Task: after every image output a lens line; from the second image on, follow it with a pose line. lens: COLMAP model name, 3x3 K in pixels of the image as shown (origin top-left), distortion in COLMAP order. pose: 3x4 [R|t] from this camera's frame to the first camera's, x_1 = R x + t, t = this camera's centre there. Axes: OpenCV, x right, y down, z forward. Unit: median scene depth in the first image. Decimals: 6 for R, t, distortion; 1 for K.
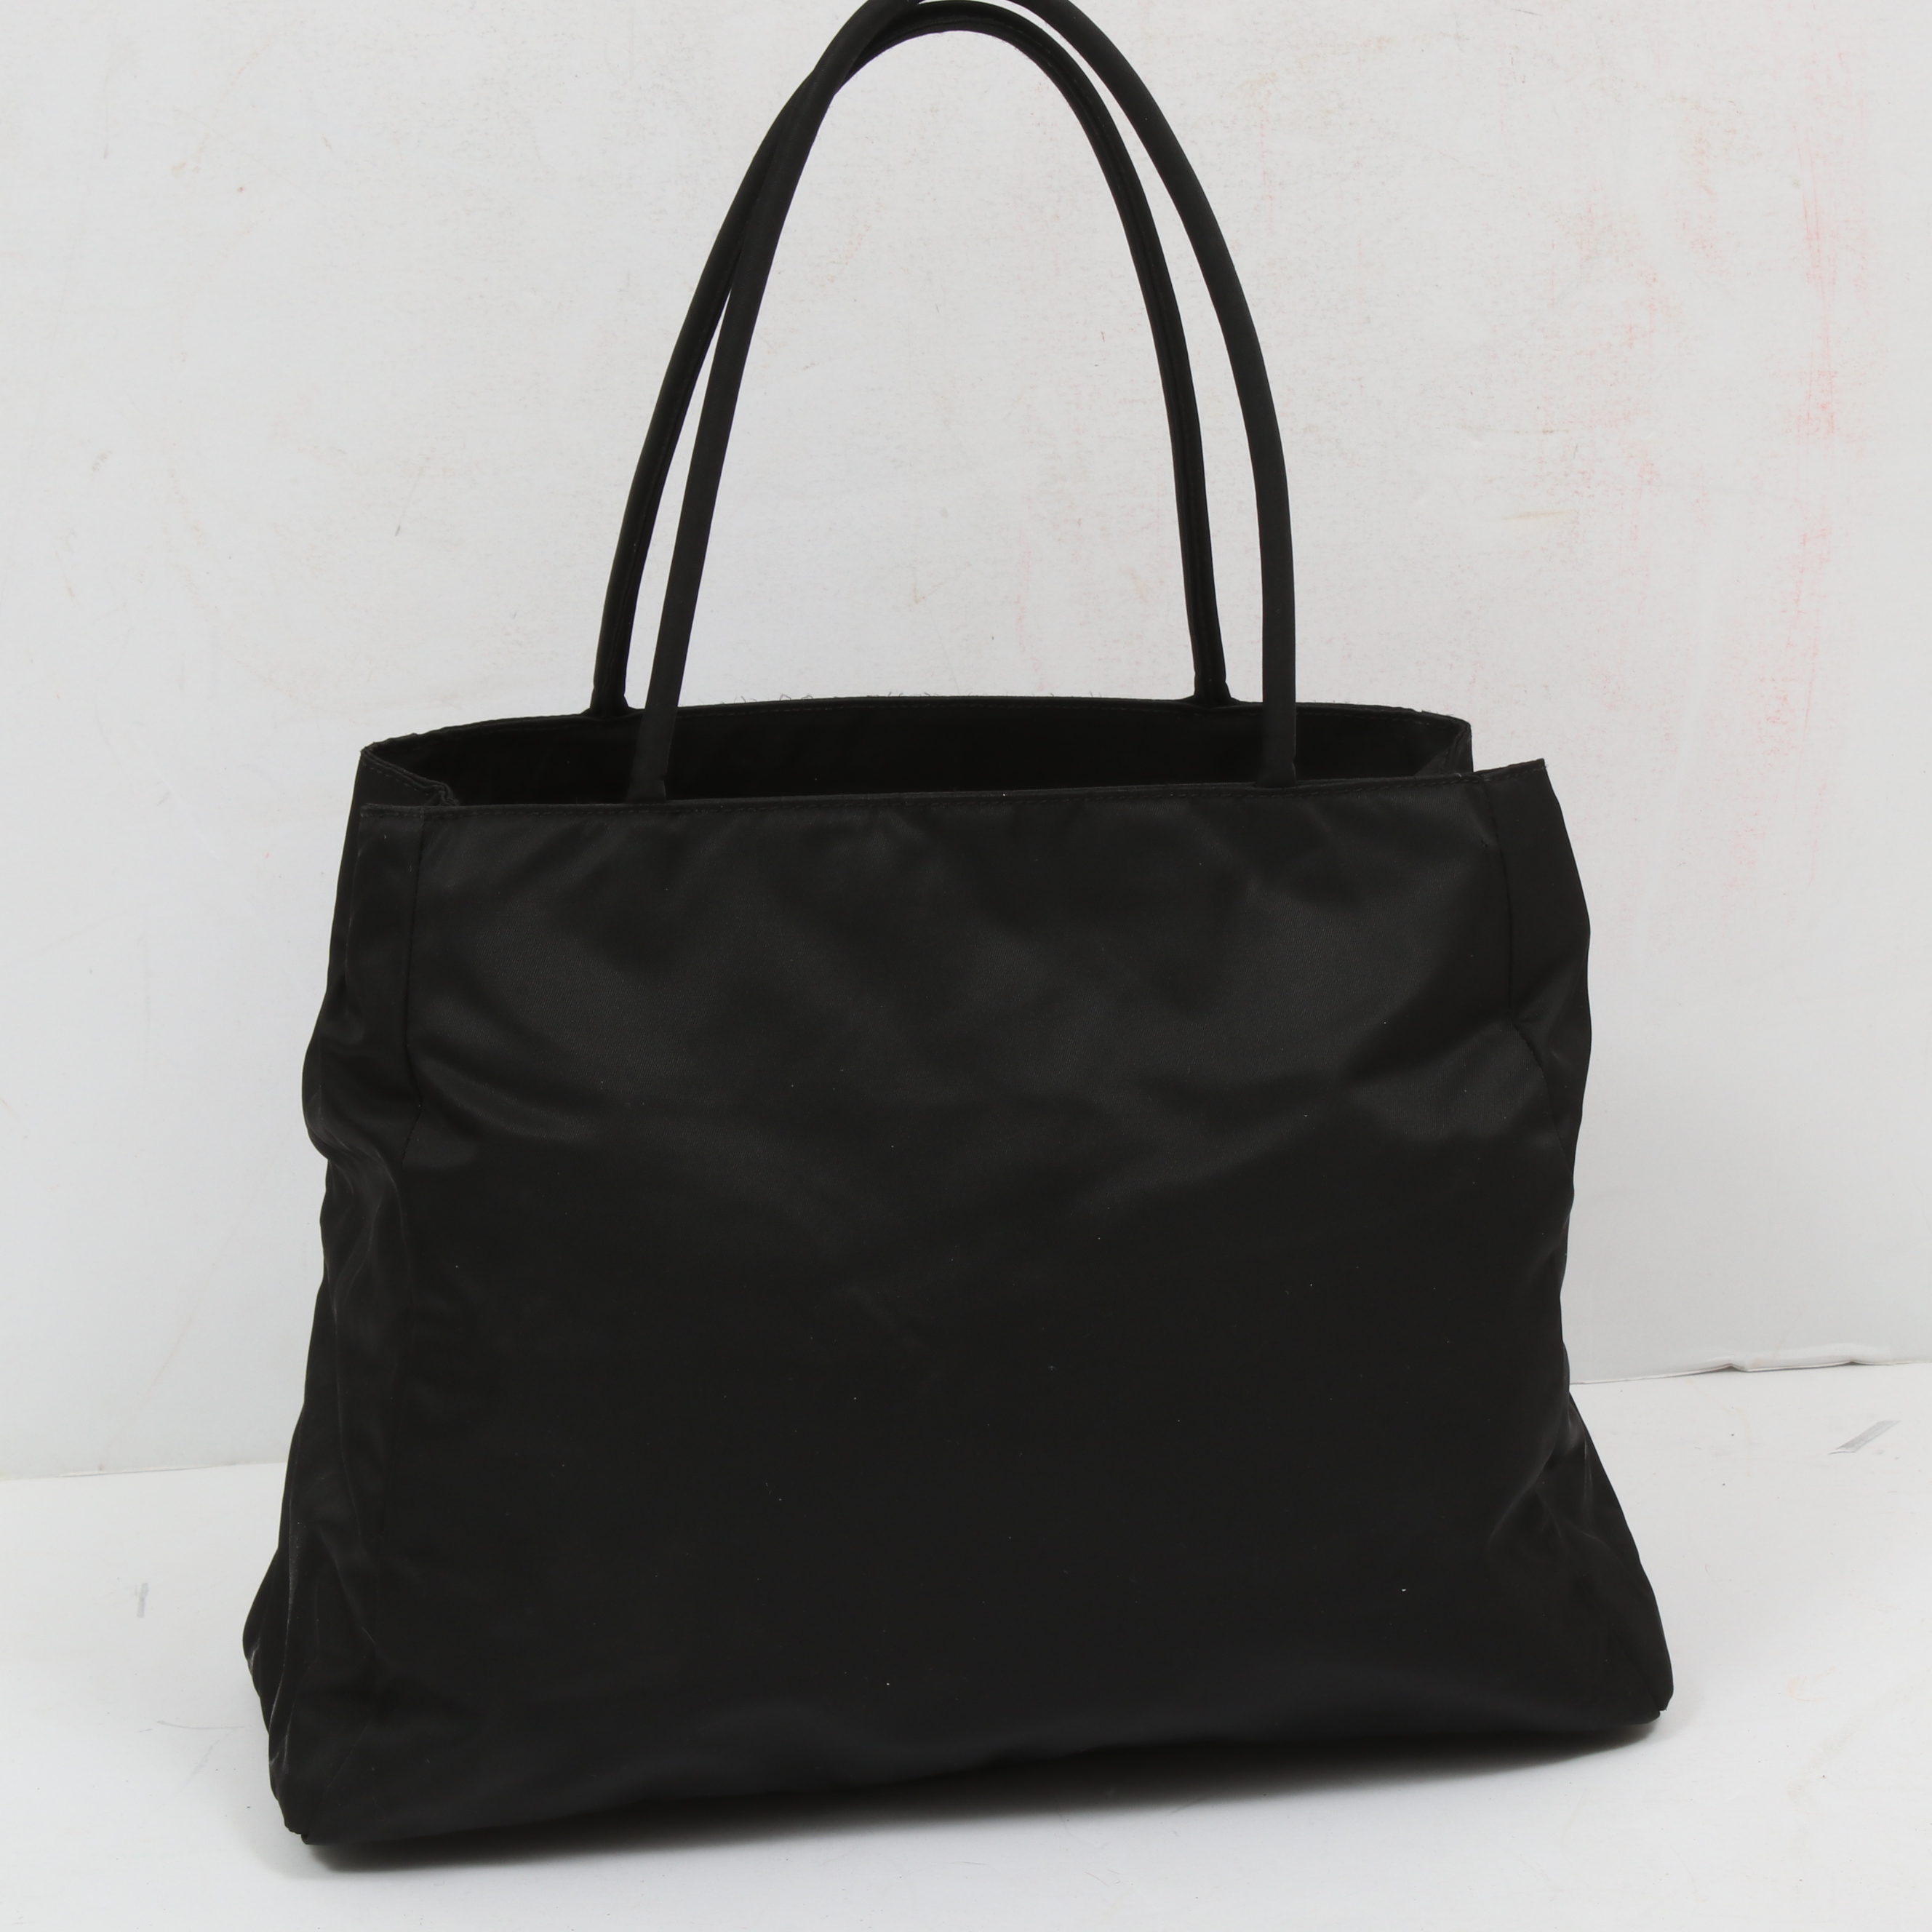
lens RADIAL K [[6707.4, 0, 970.8], [0, 6707.4, 951.0], [0, 0, 1]] dist [0.046989, 0.000000]
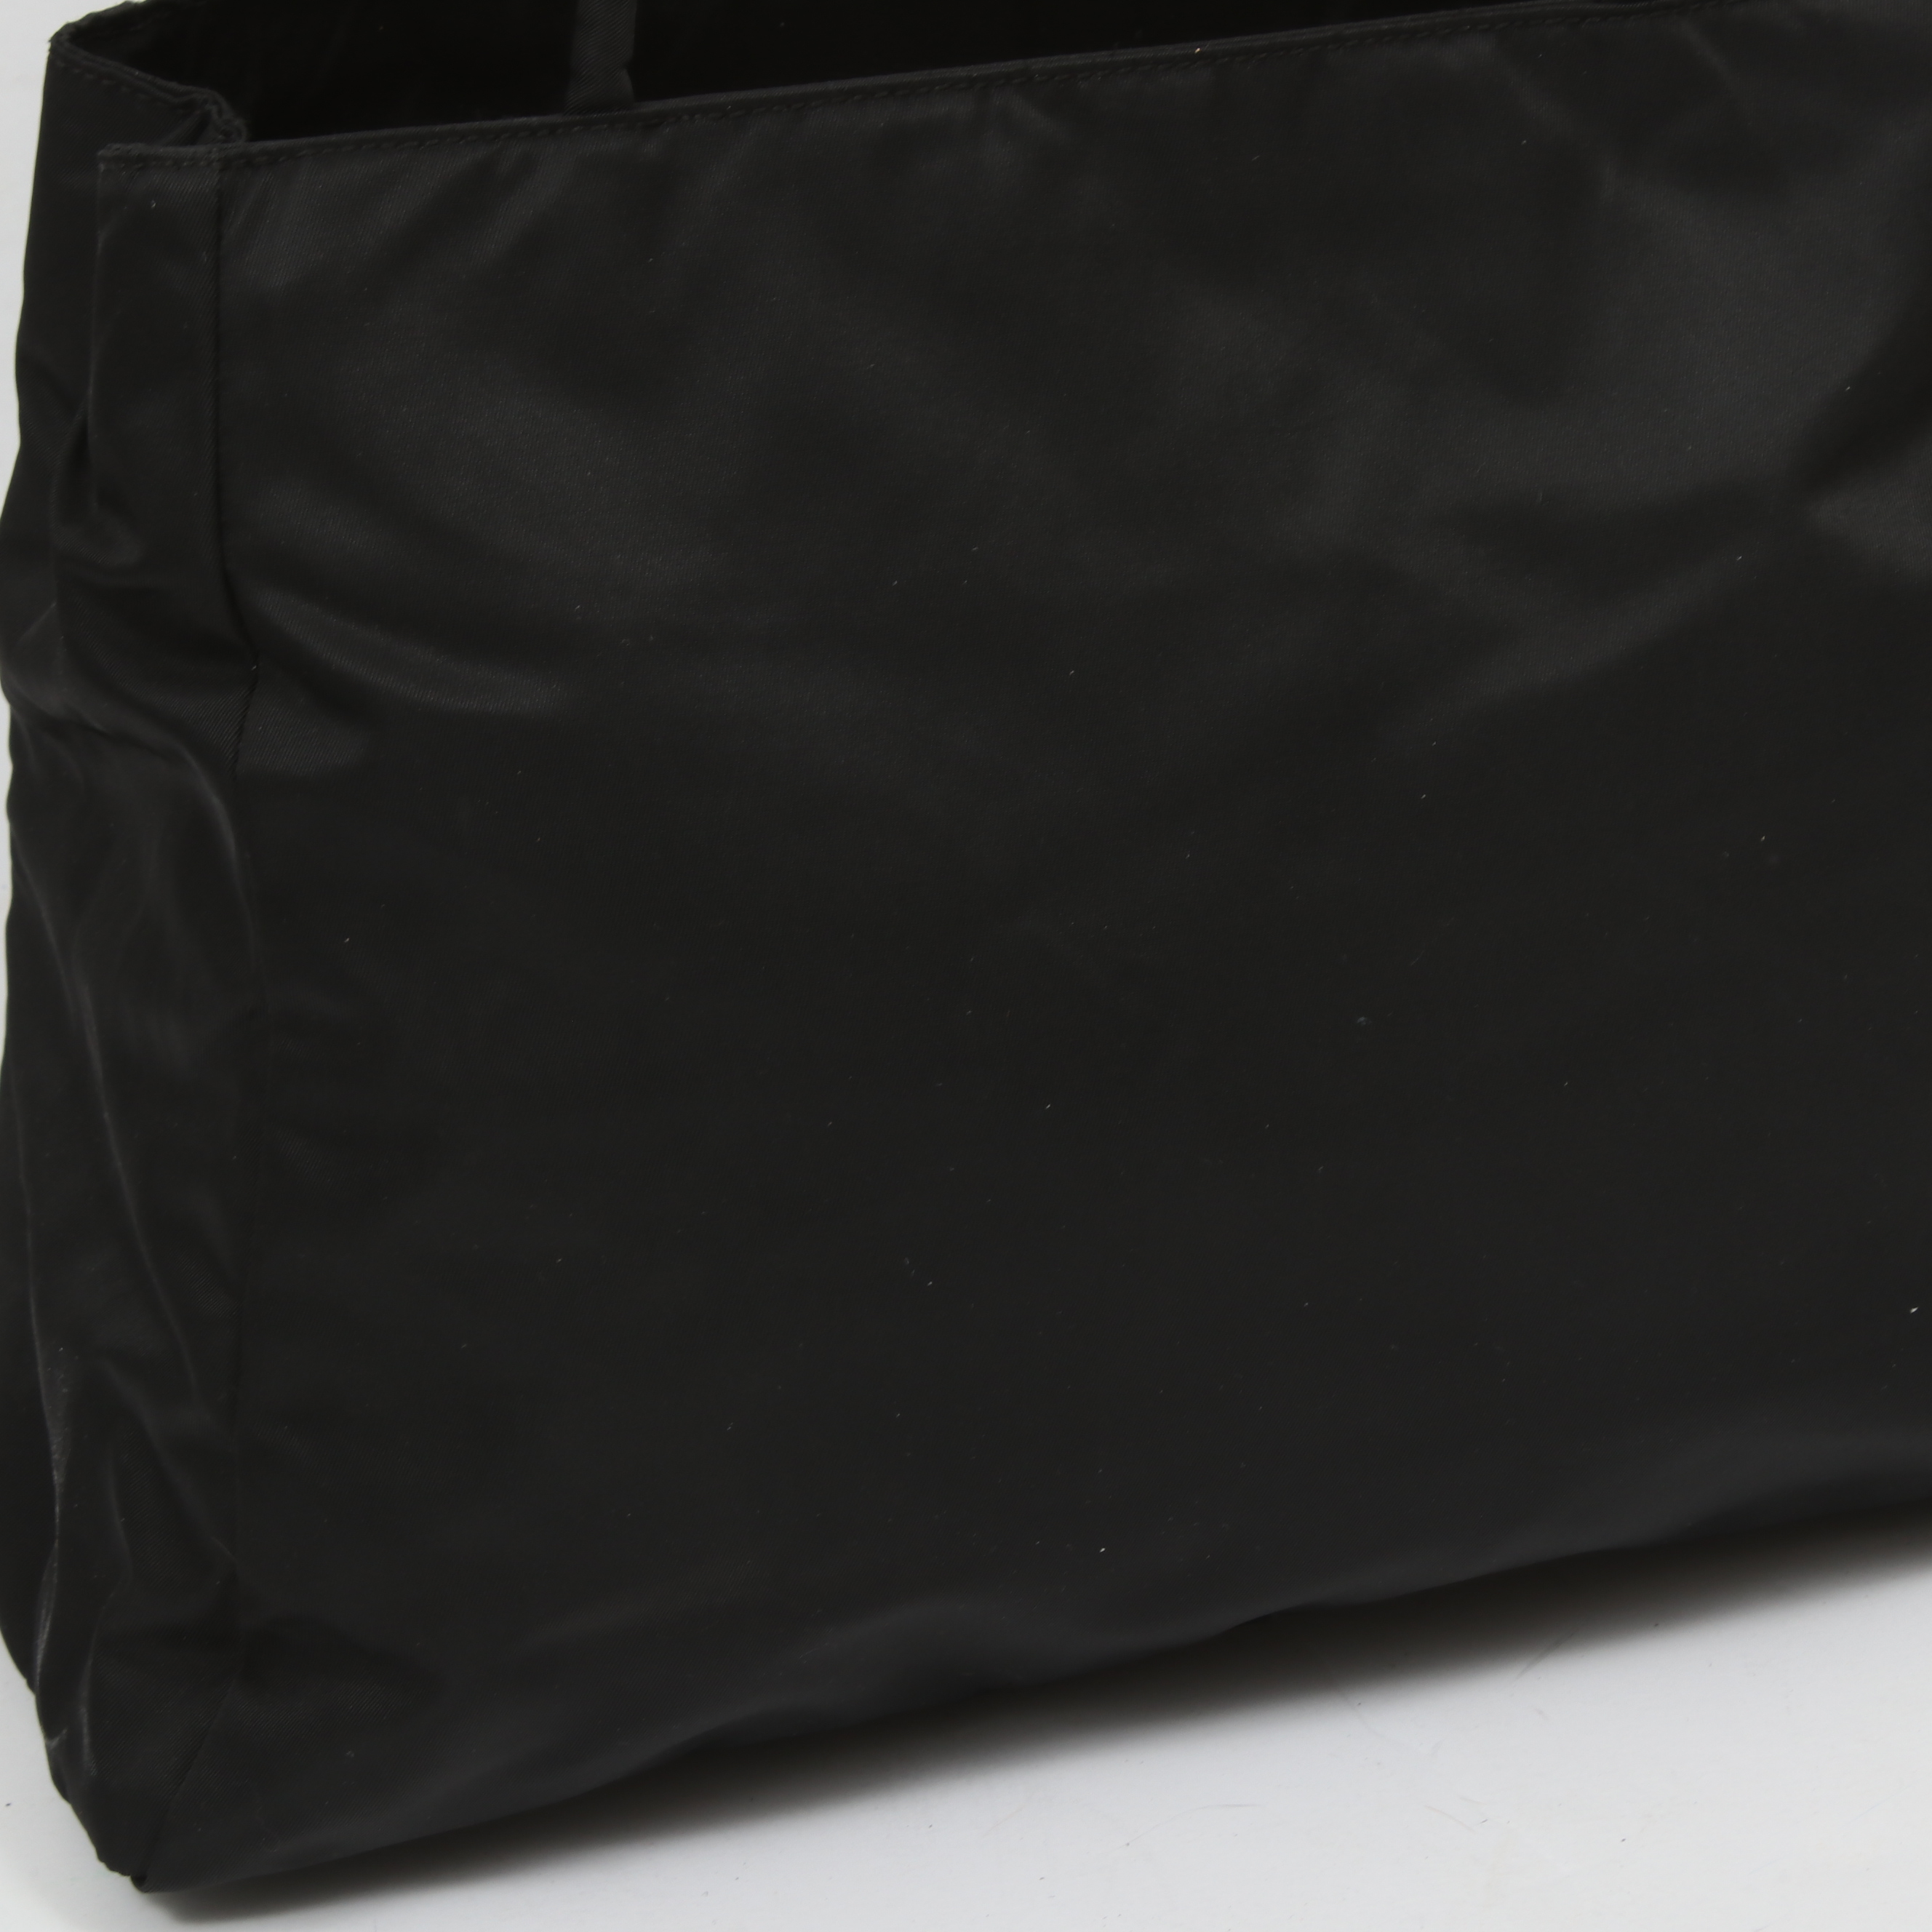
lens RADIAL K [[6854.7, 0, 969.1], [0, 6854.7, 960.8], [0, 0, 1]] dist [0.067229, 0.000000]
pose [[0.986652, -0.089352, 0.136140, -0.102231], [0.068195, 0.985896, 0.152835, -0.037420], [-0.147876, -0.141511, 0.978830, 0.401820]]
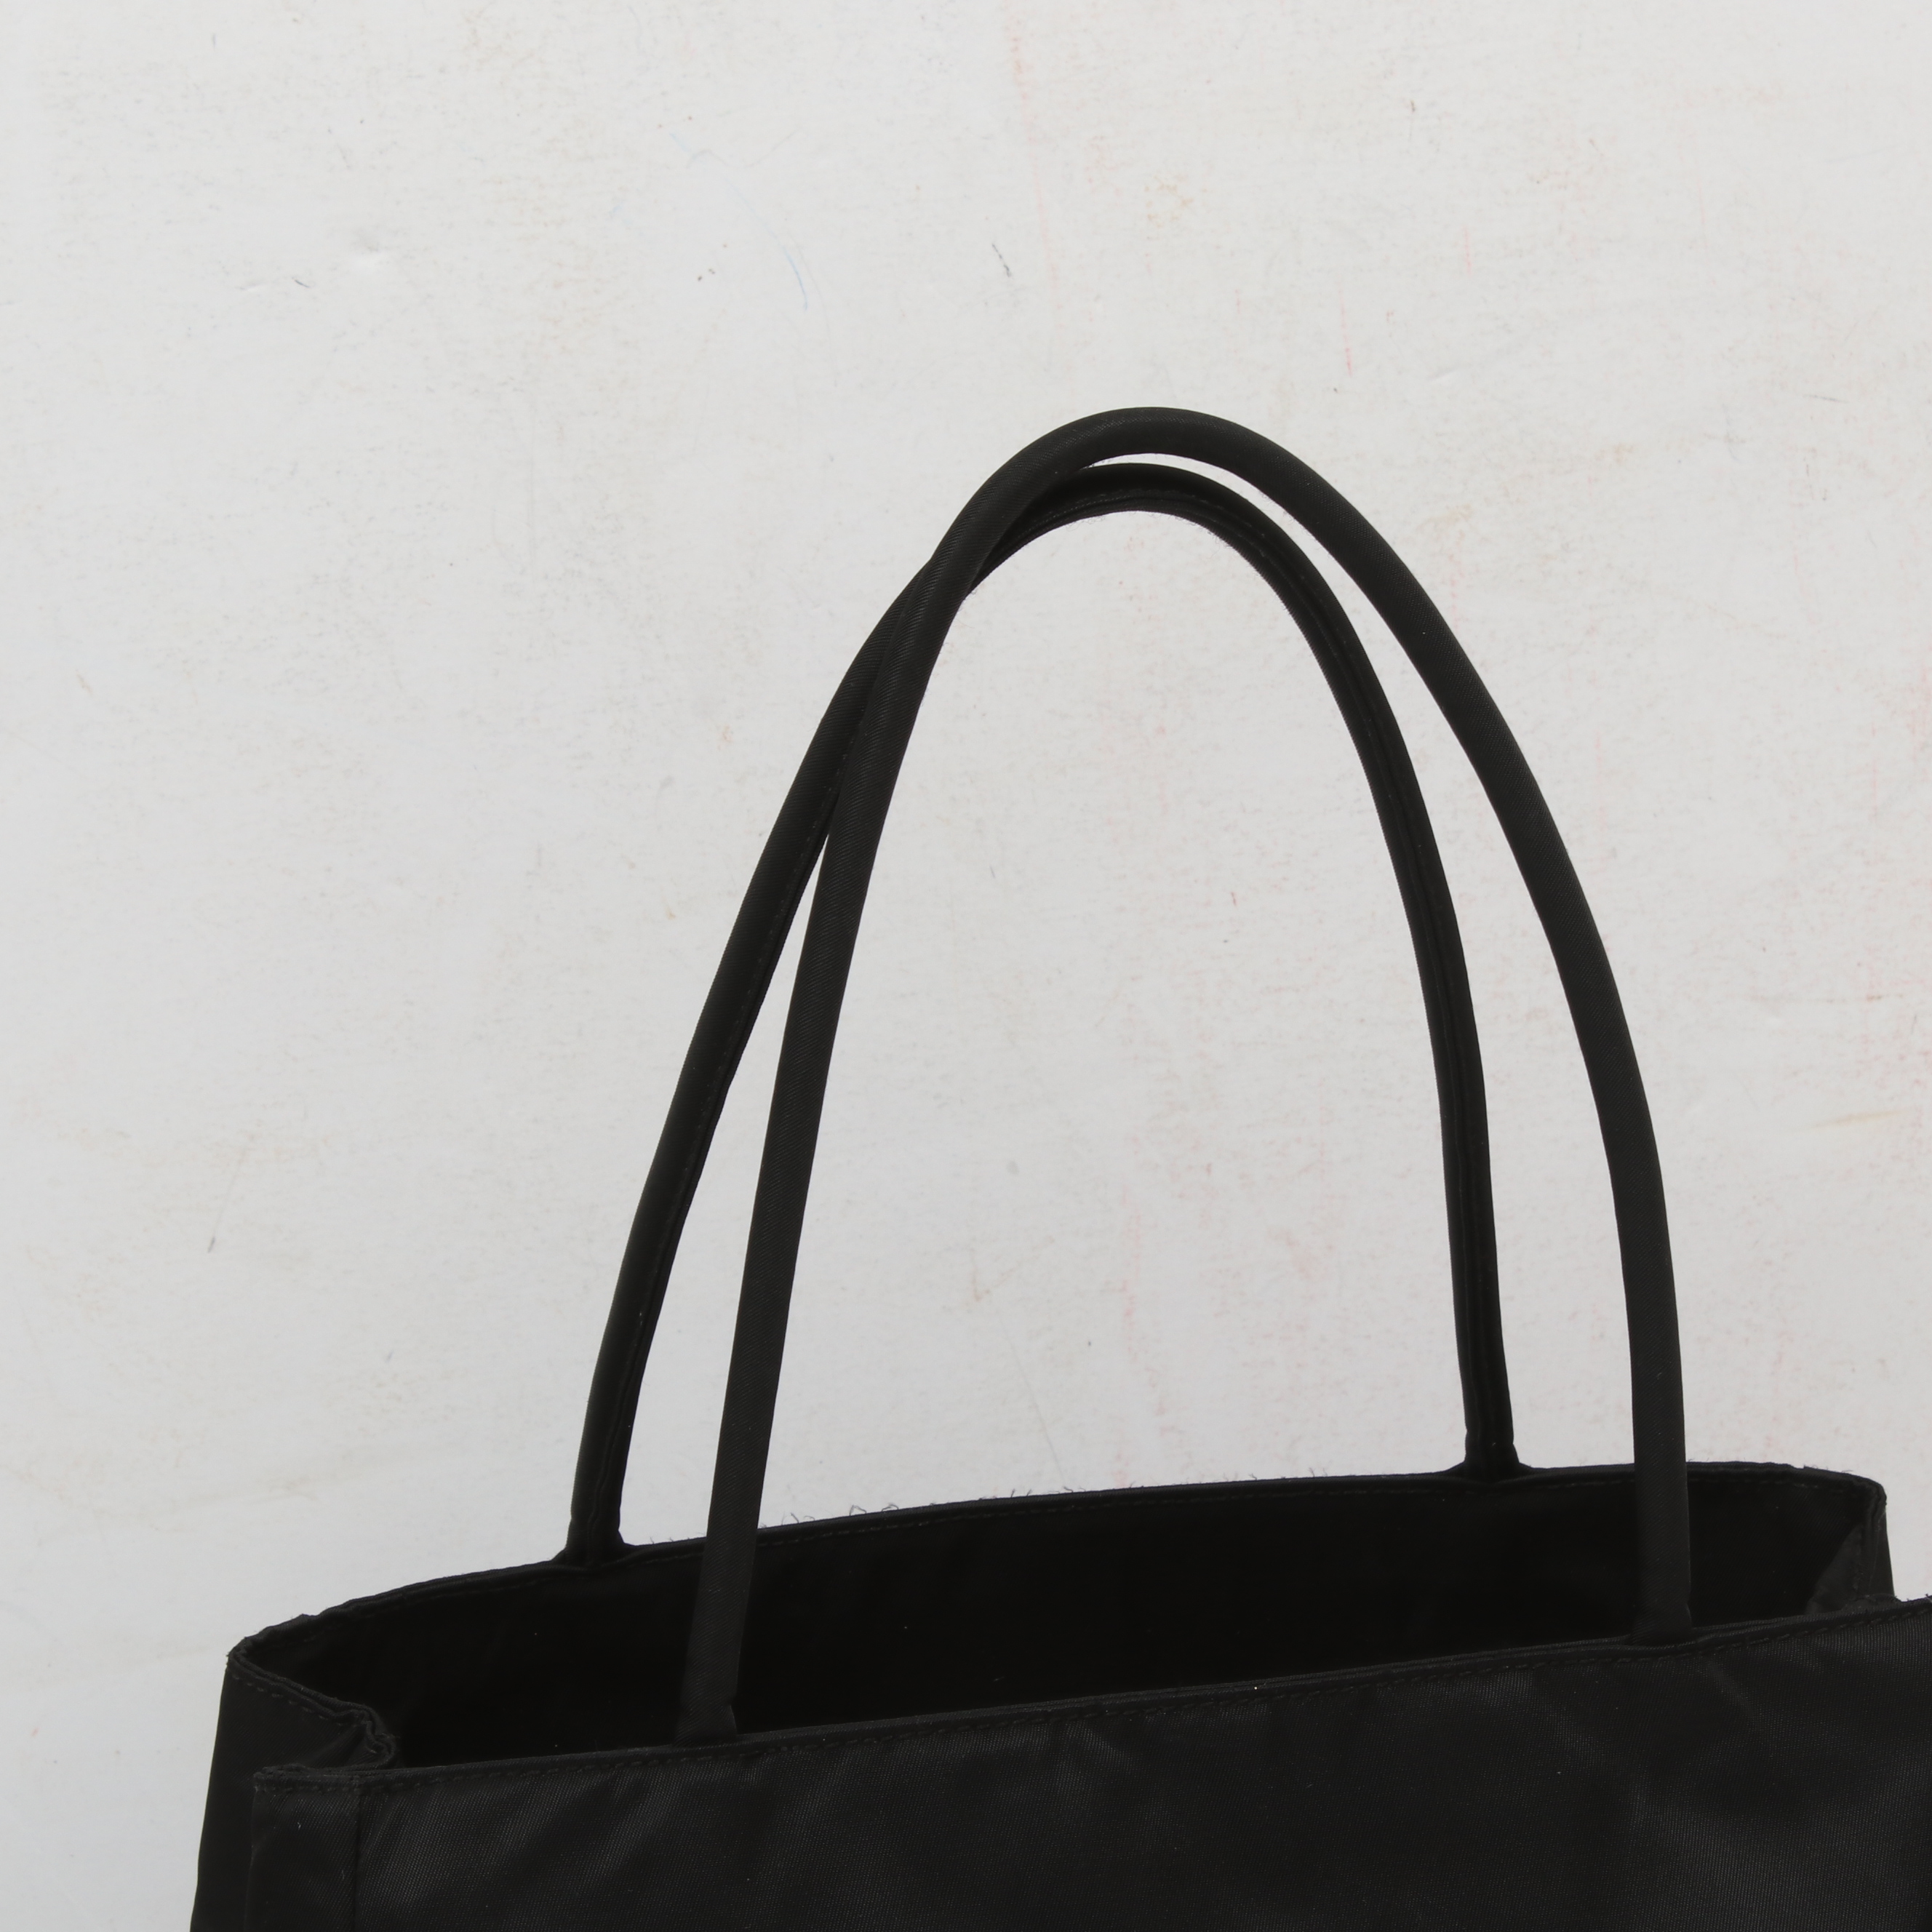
lens RADIAL K [[6854.7, 0, 972.5], [0, 6854.7, 960.9], [0, 0, 1]] dist [0.067229, 0.000000]
pose [[0.995025, -0.054708, 0.083260, -0.072252], [0.056870, 0.998097, -0.023822, -0.077901], [-0.081799, 0.028438, 0.996243, 0.341612]]
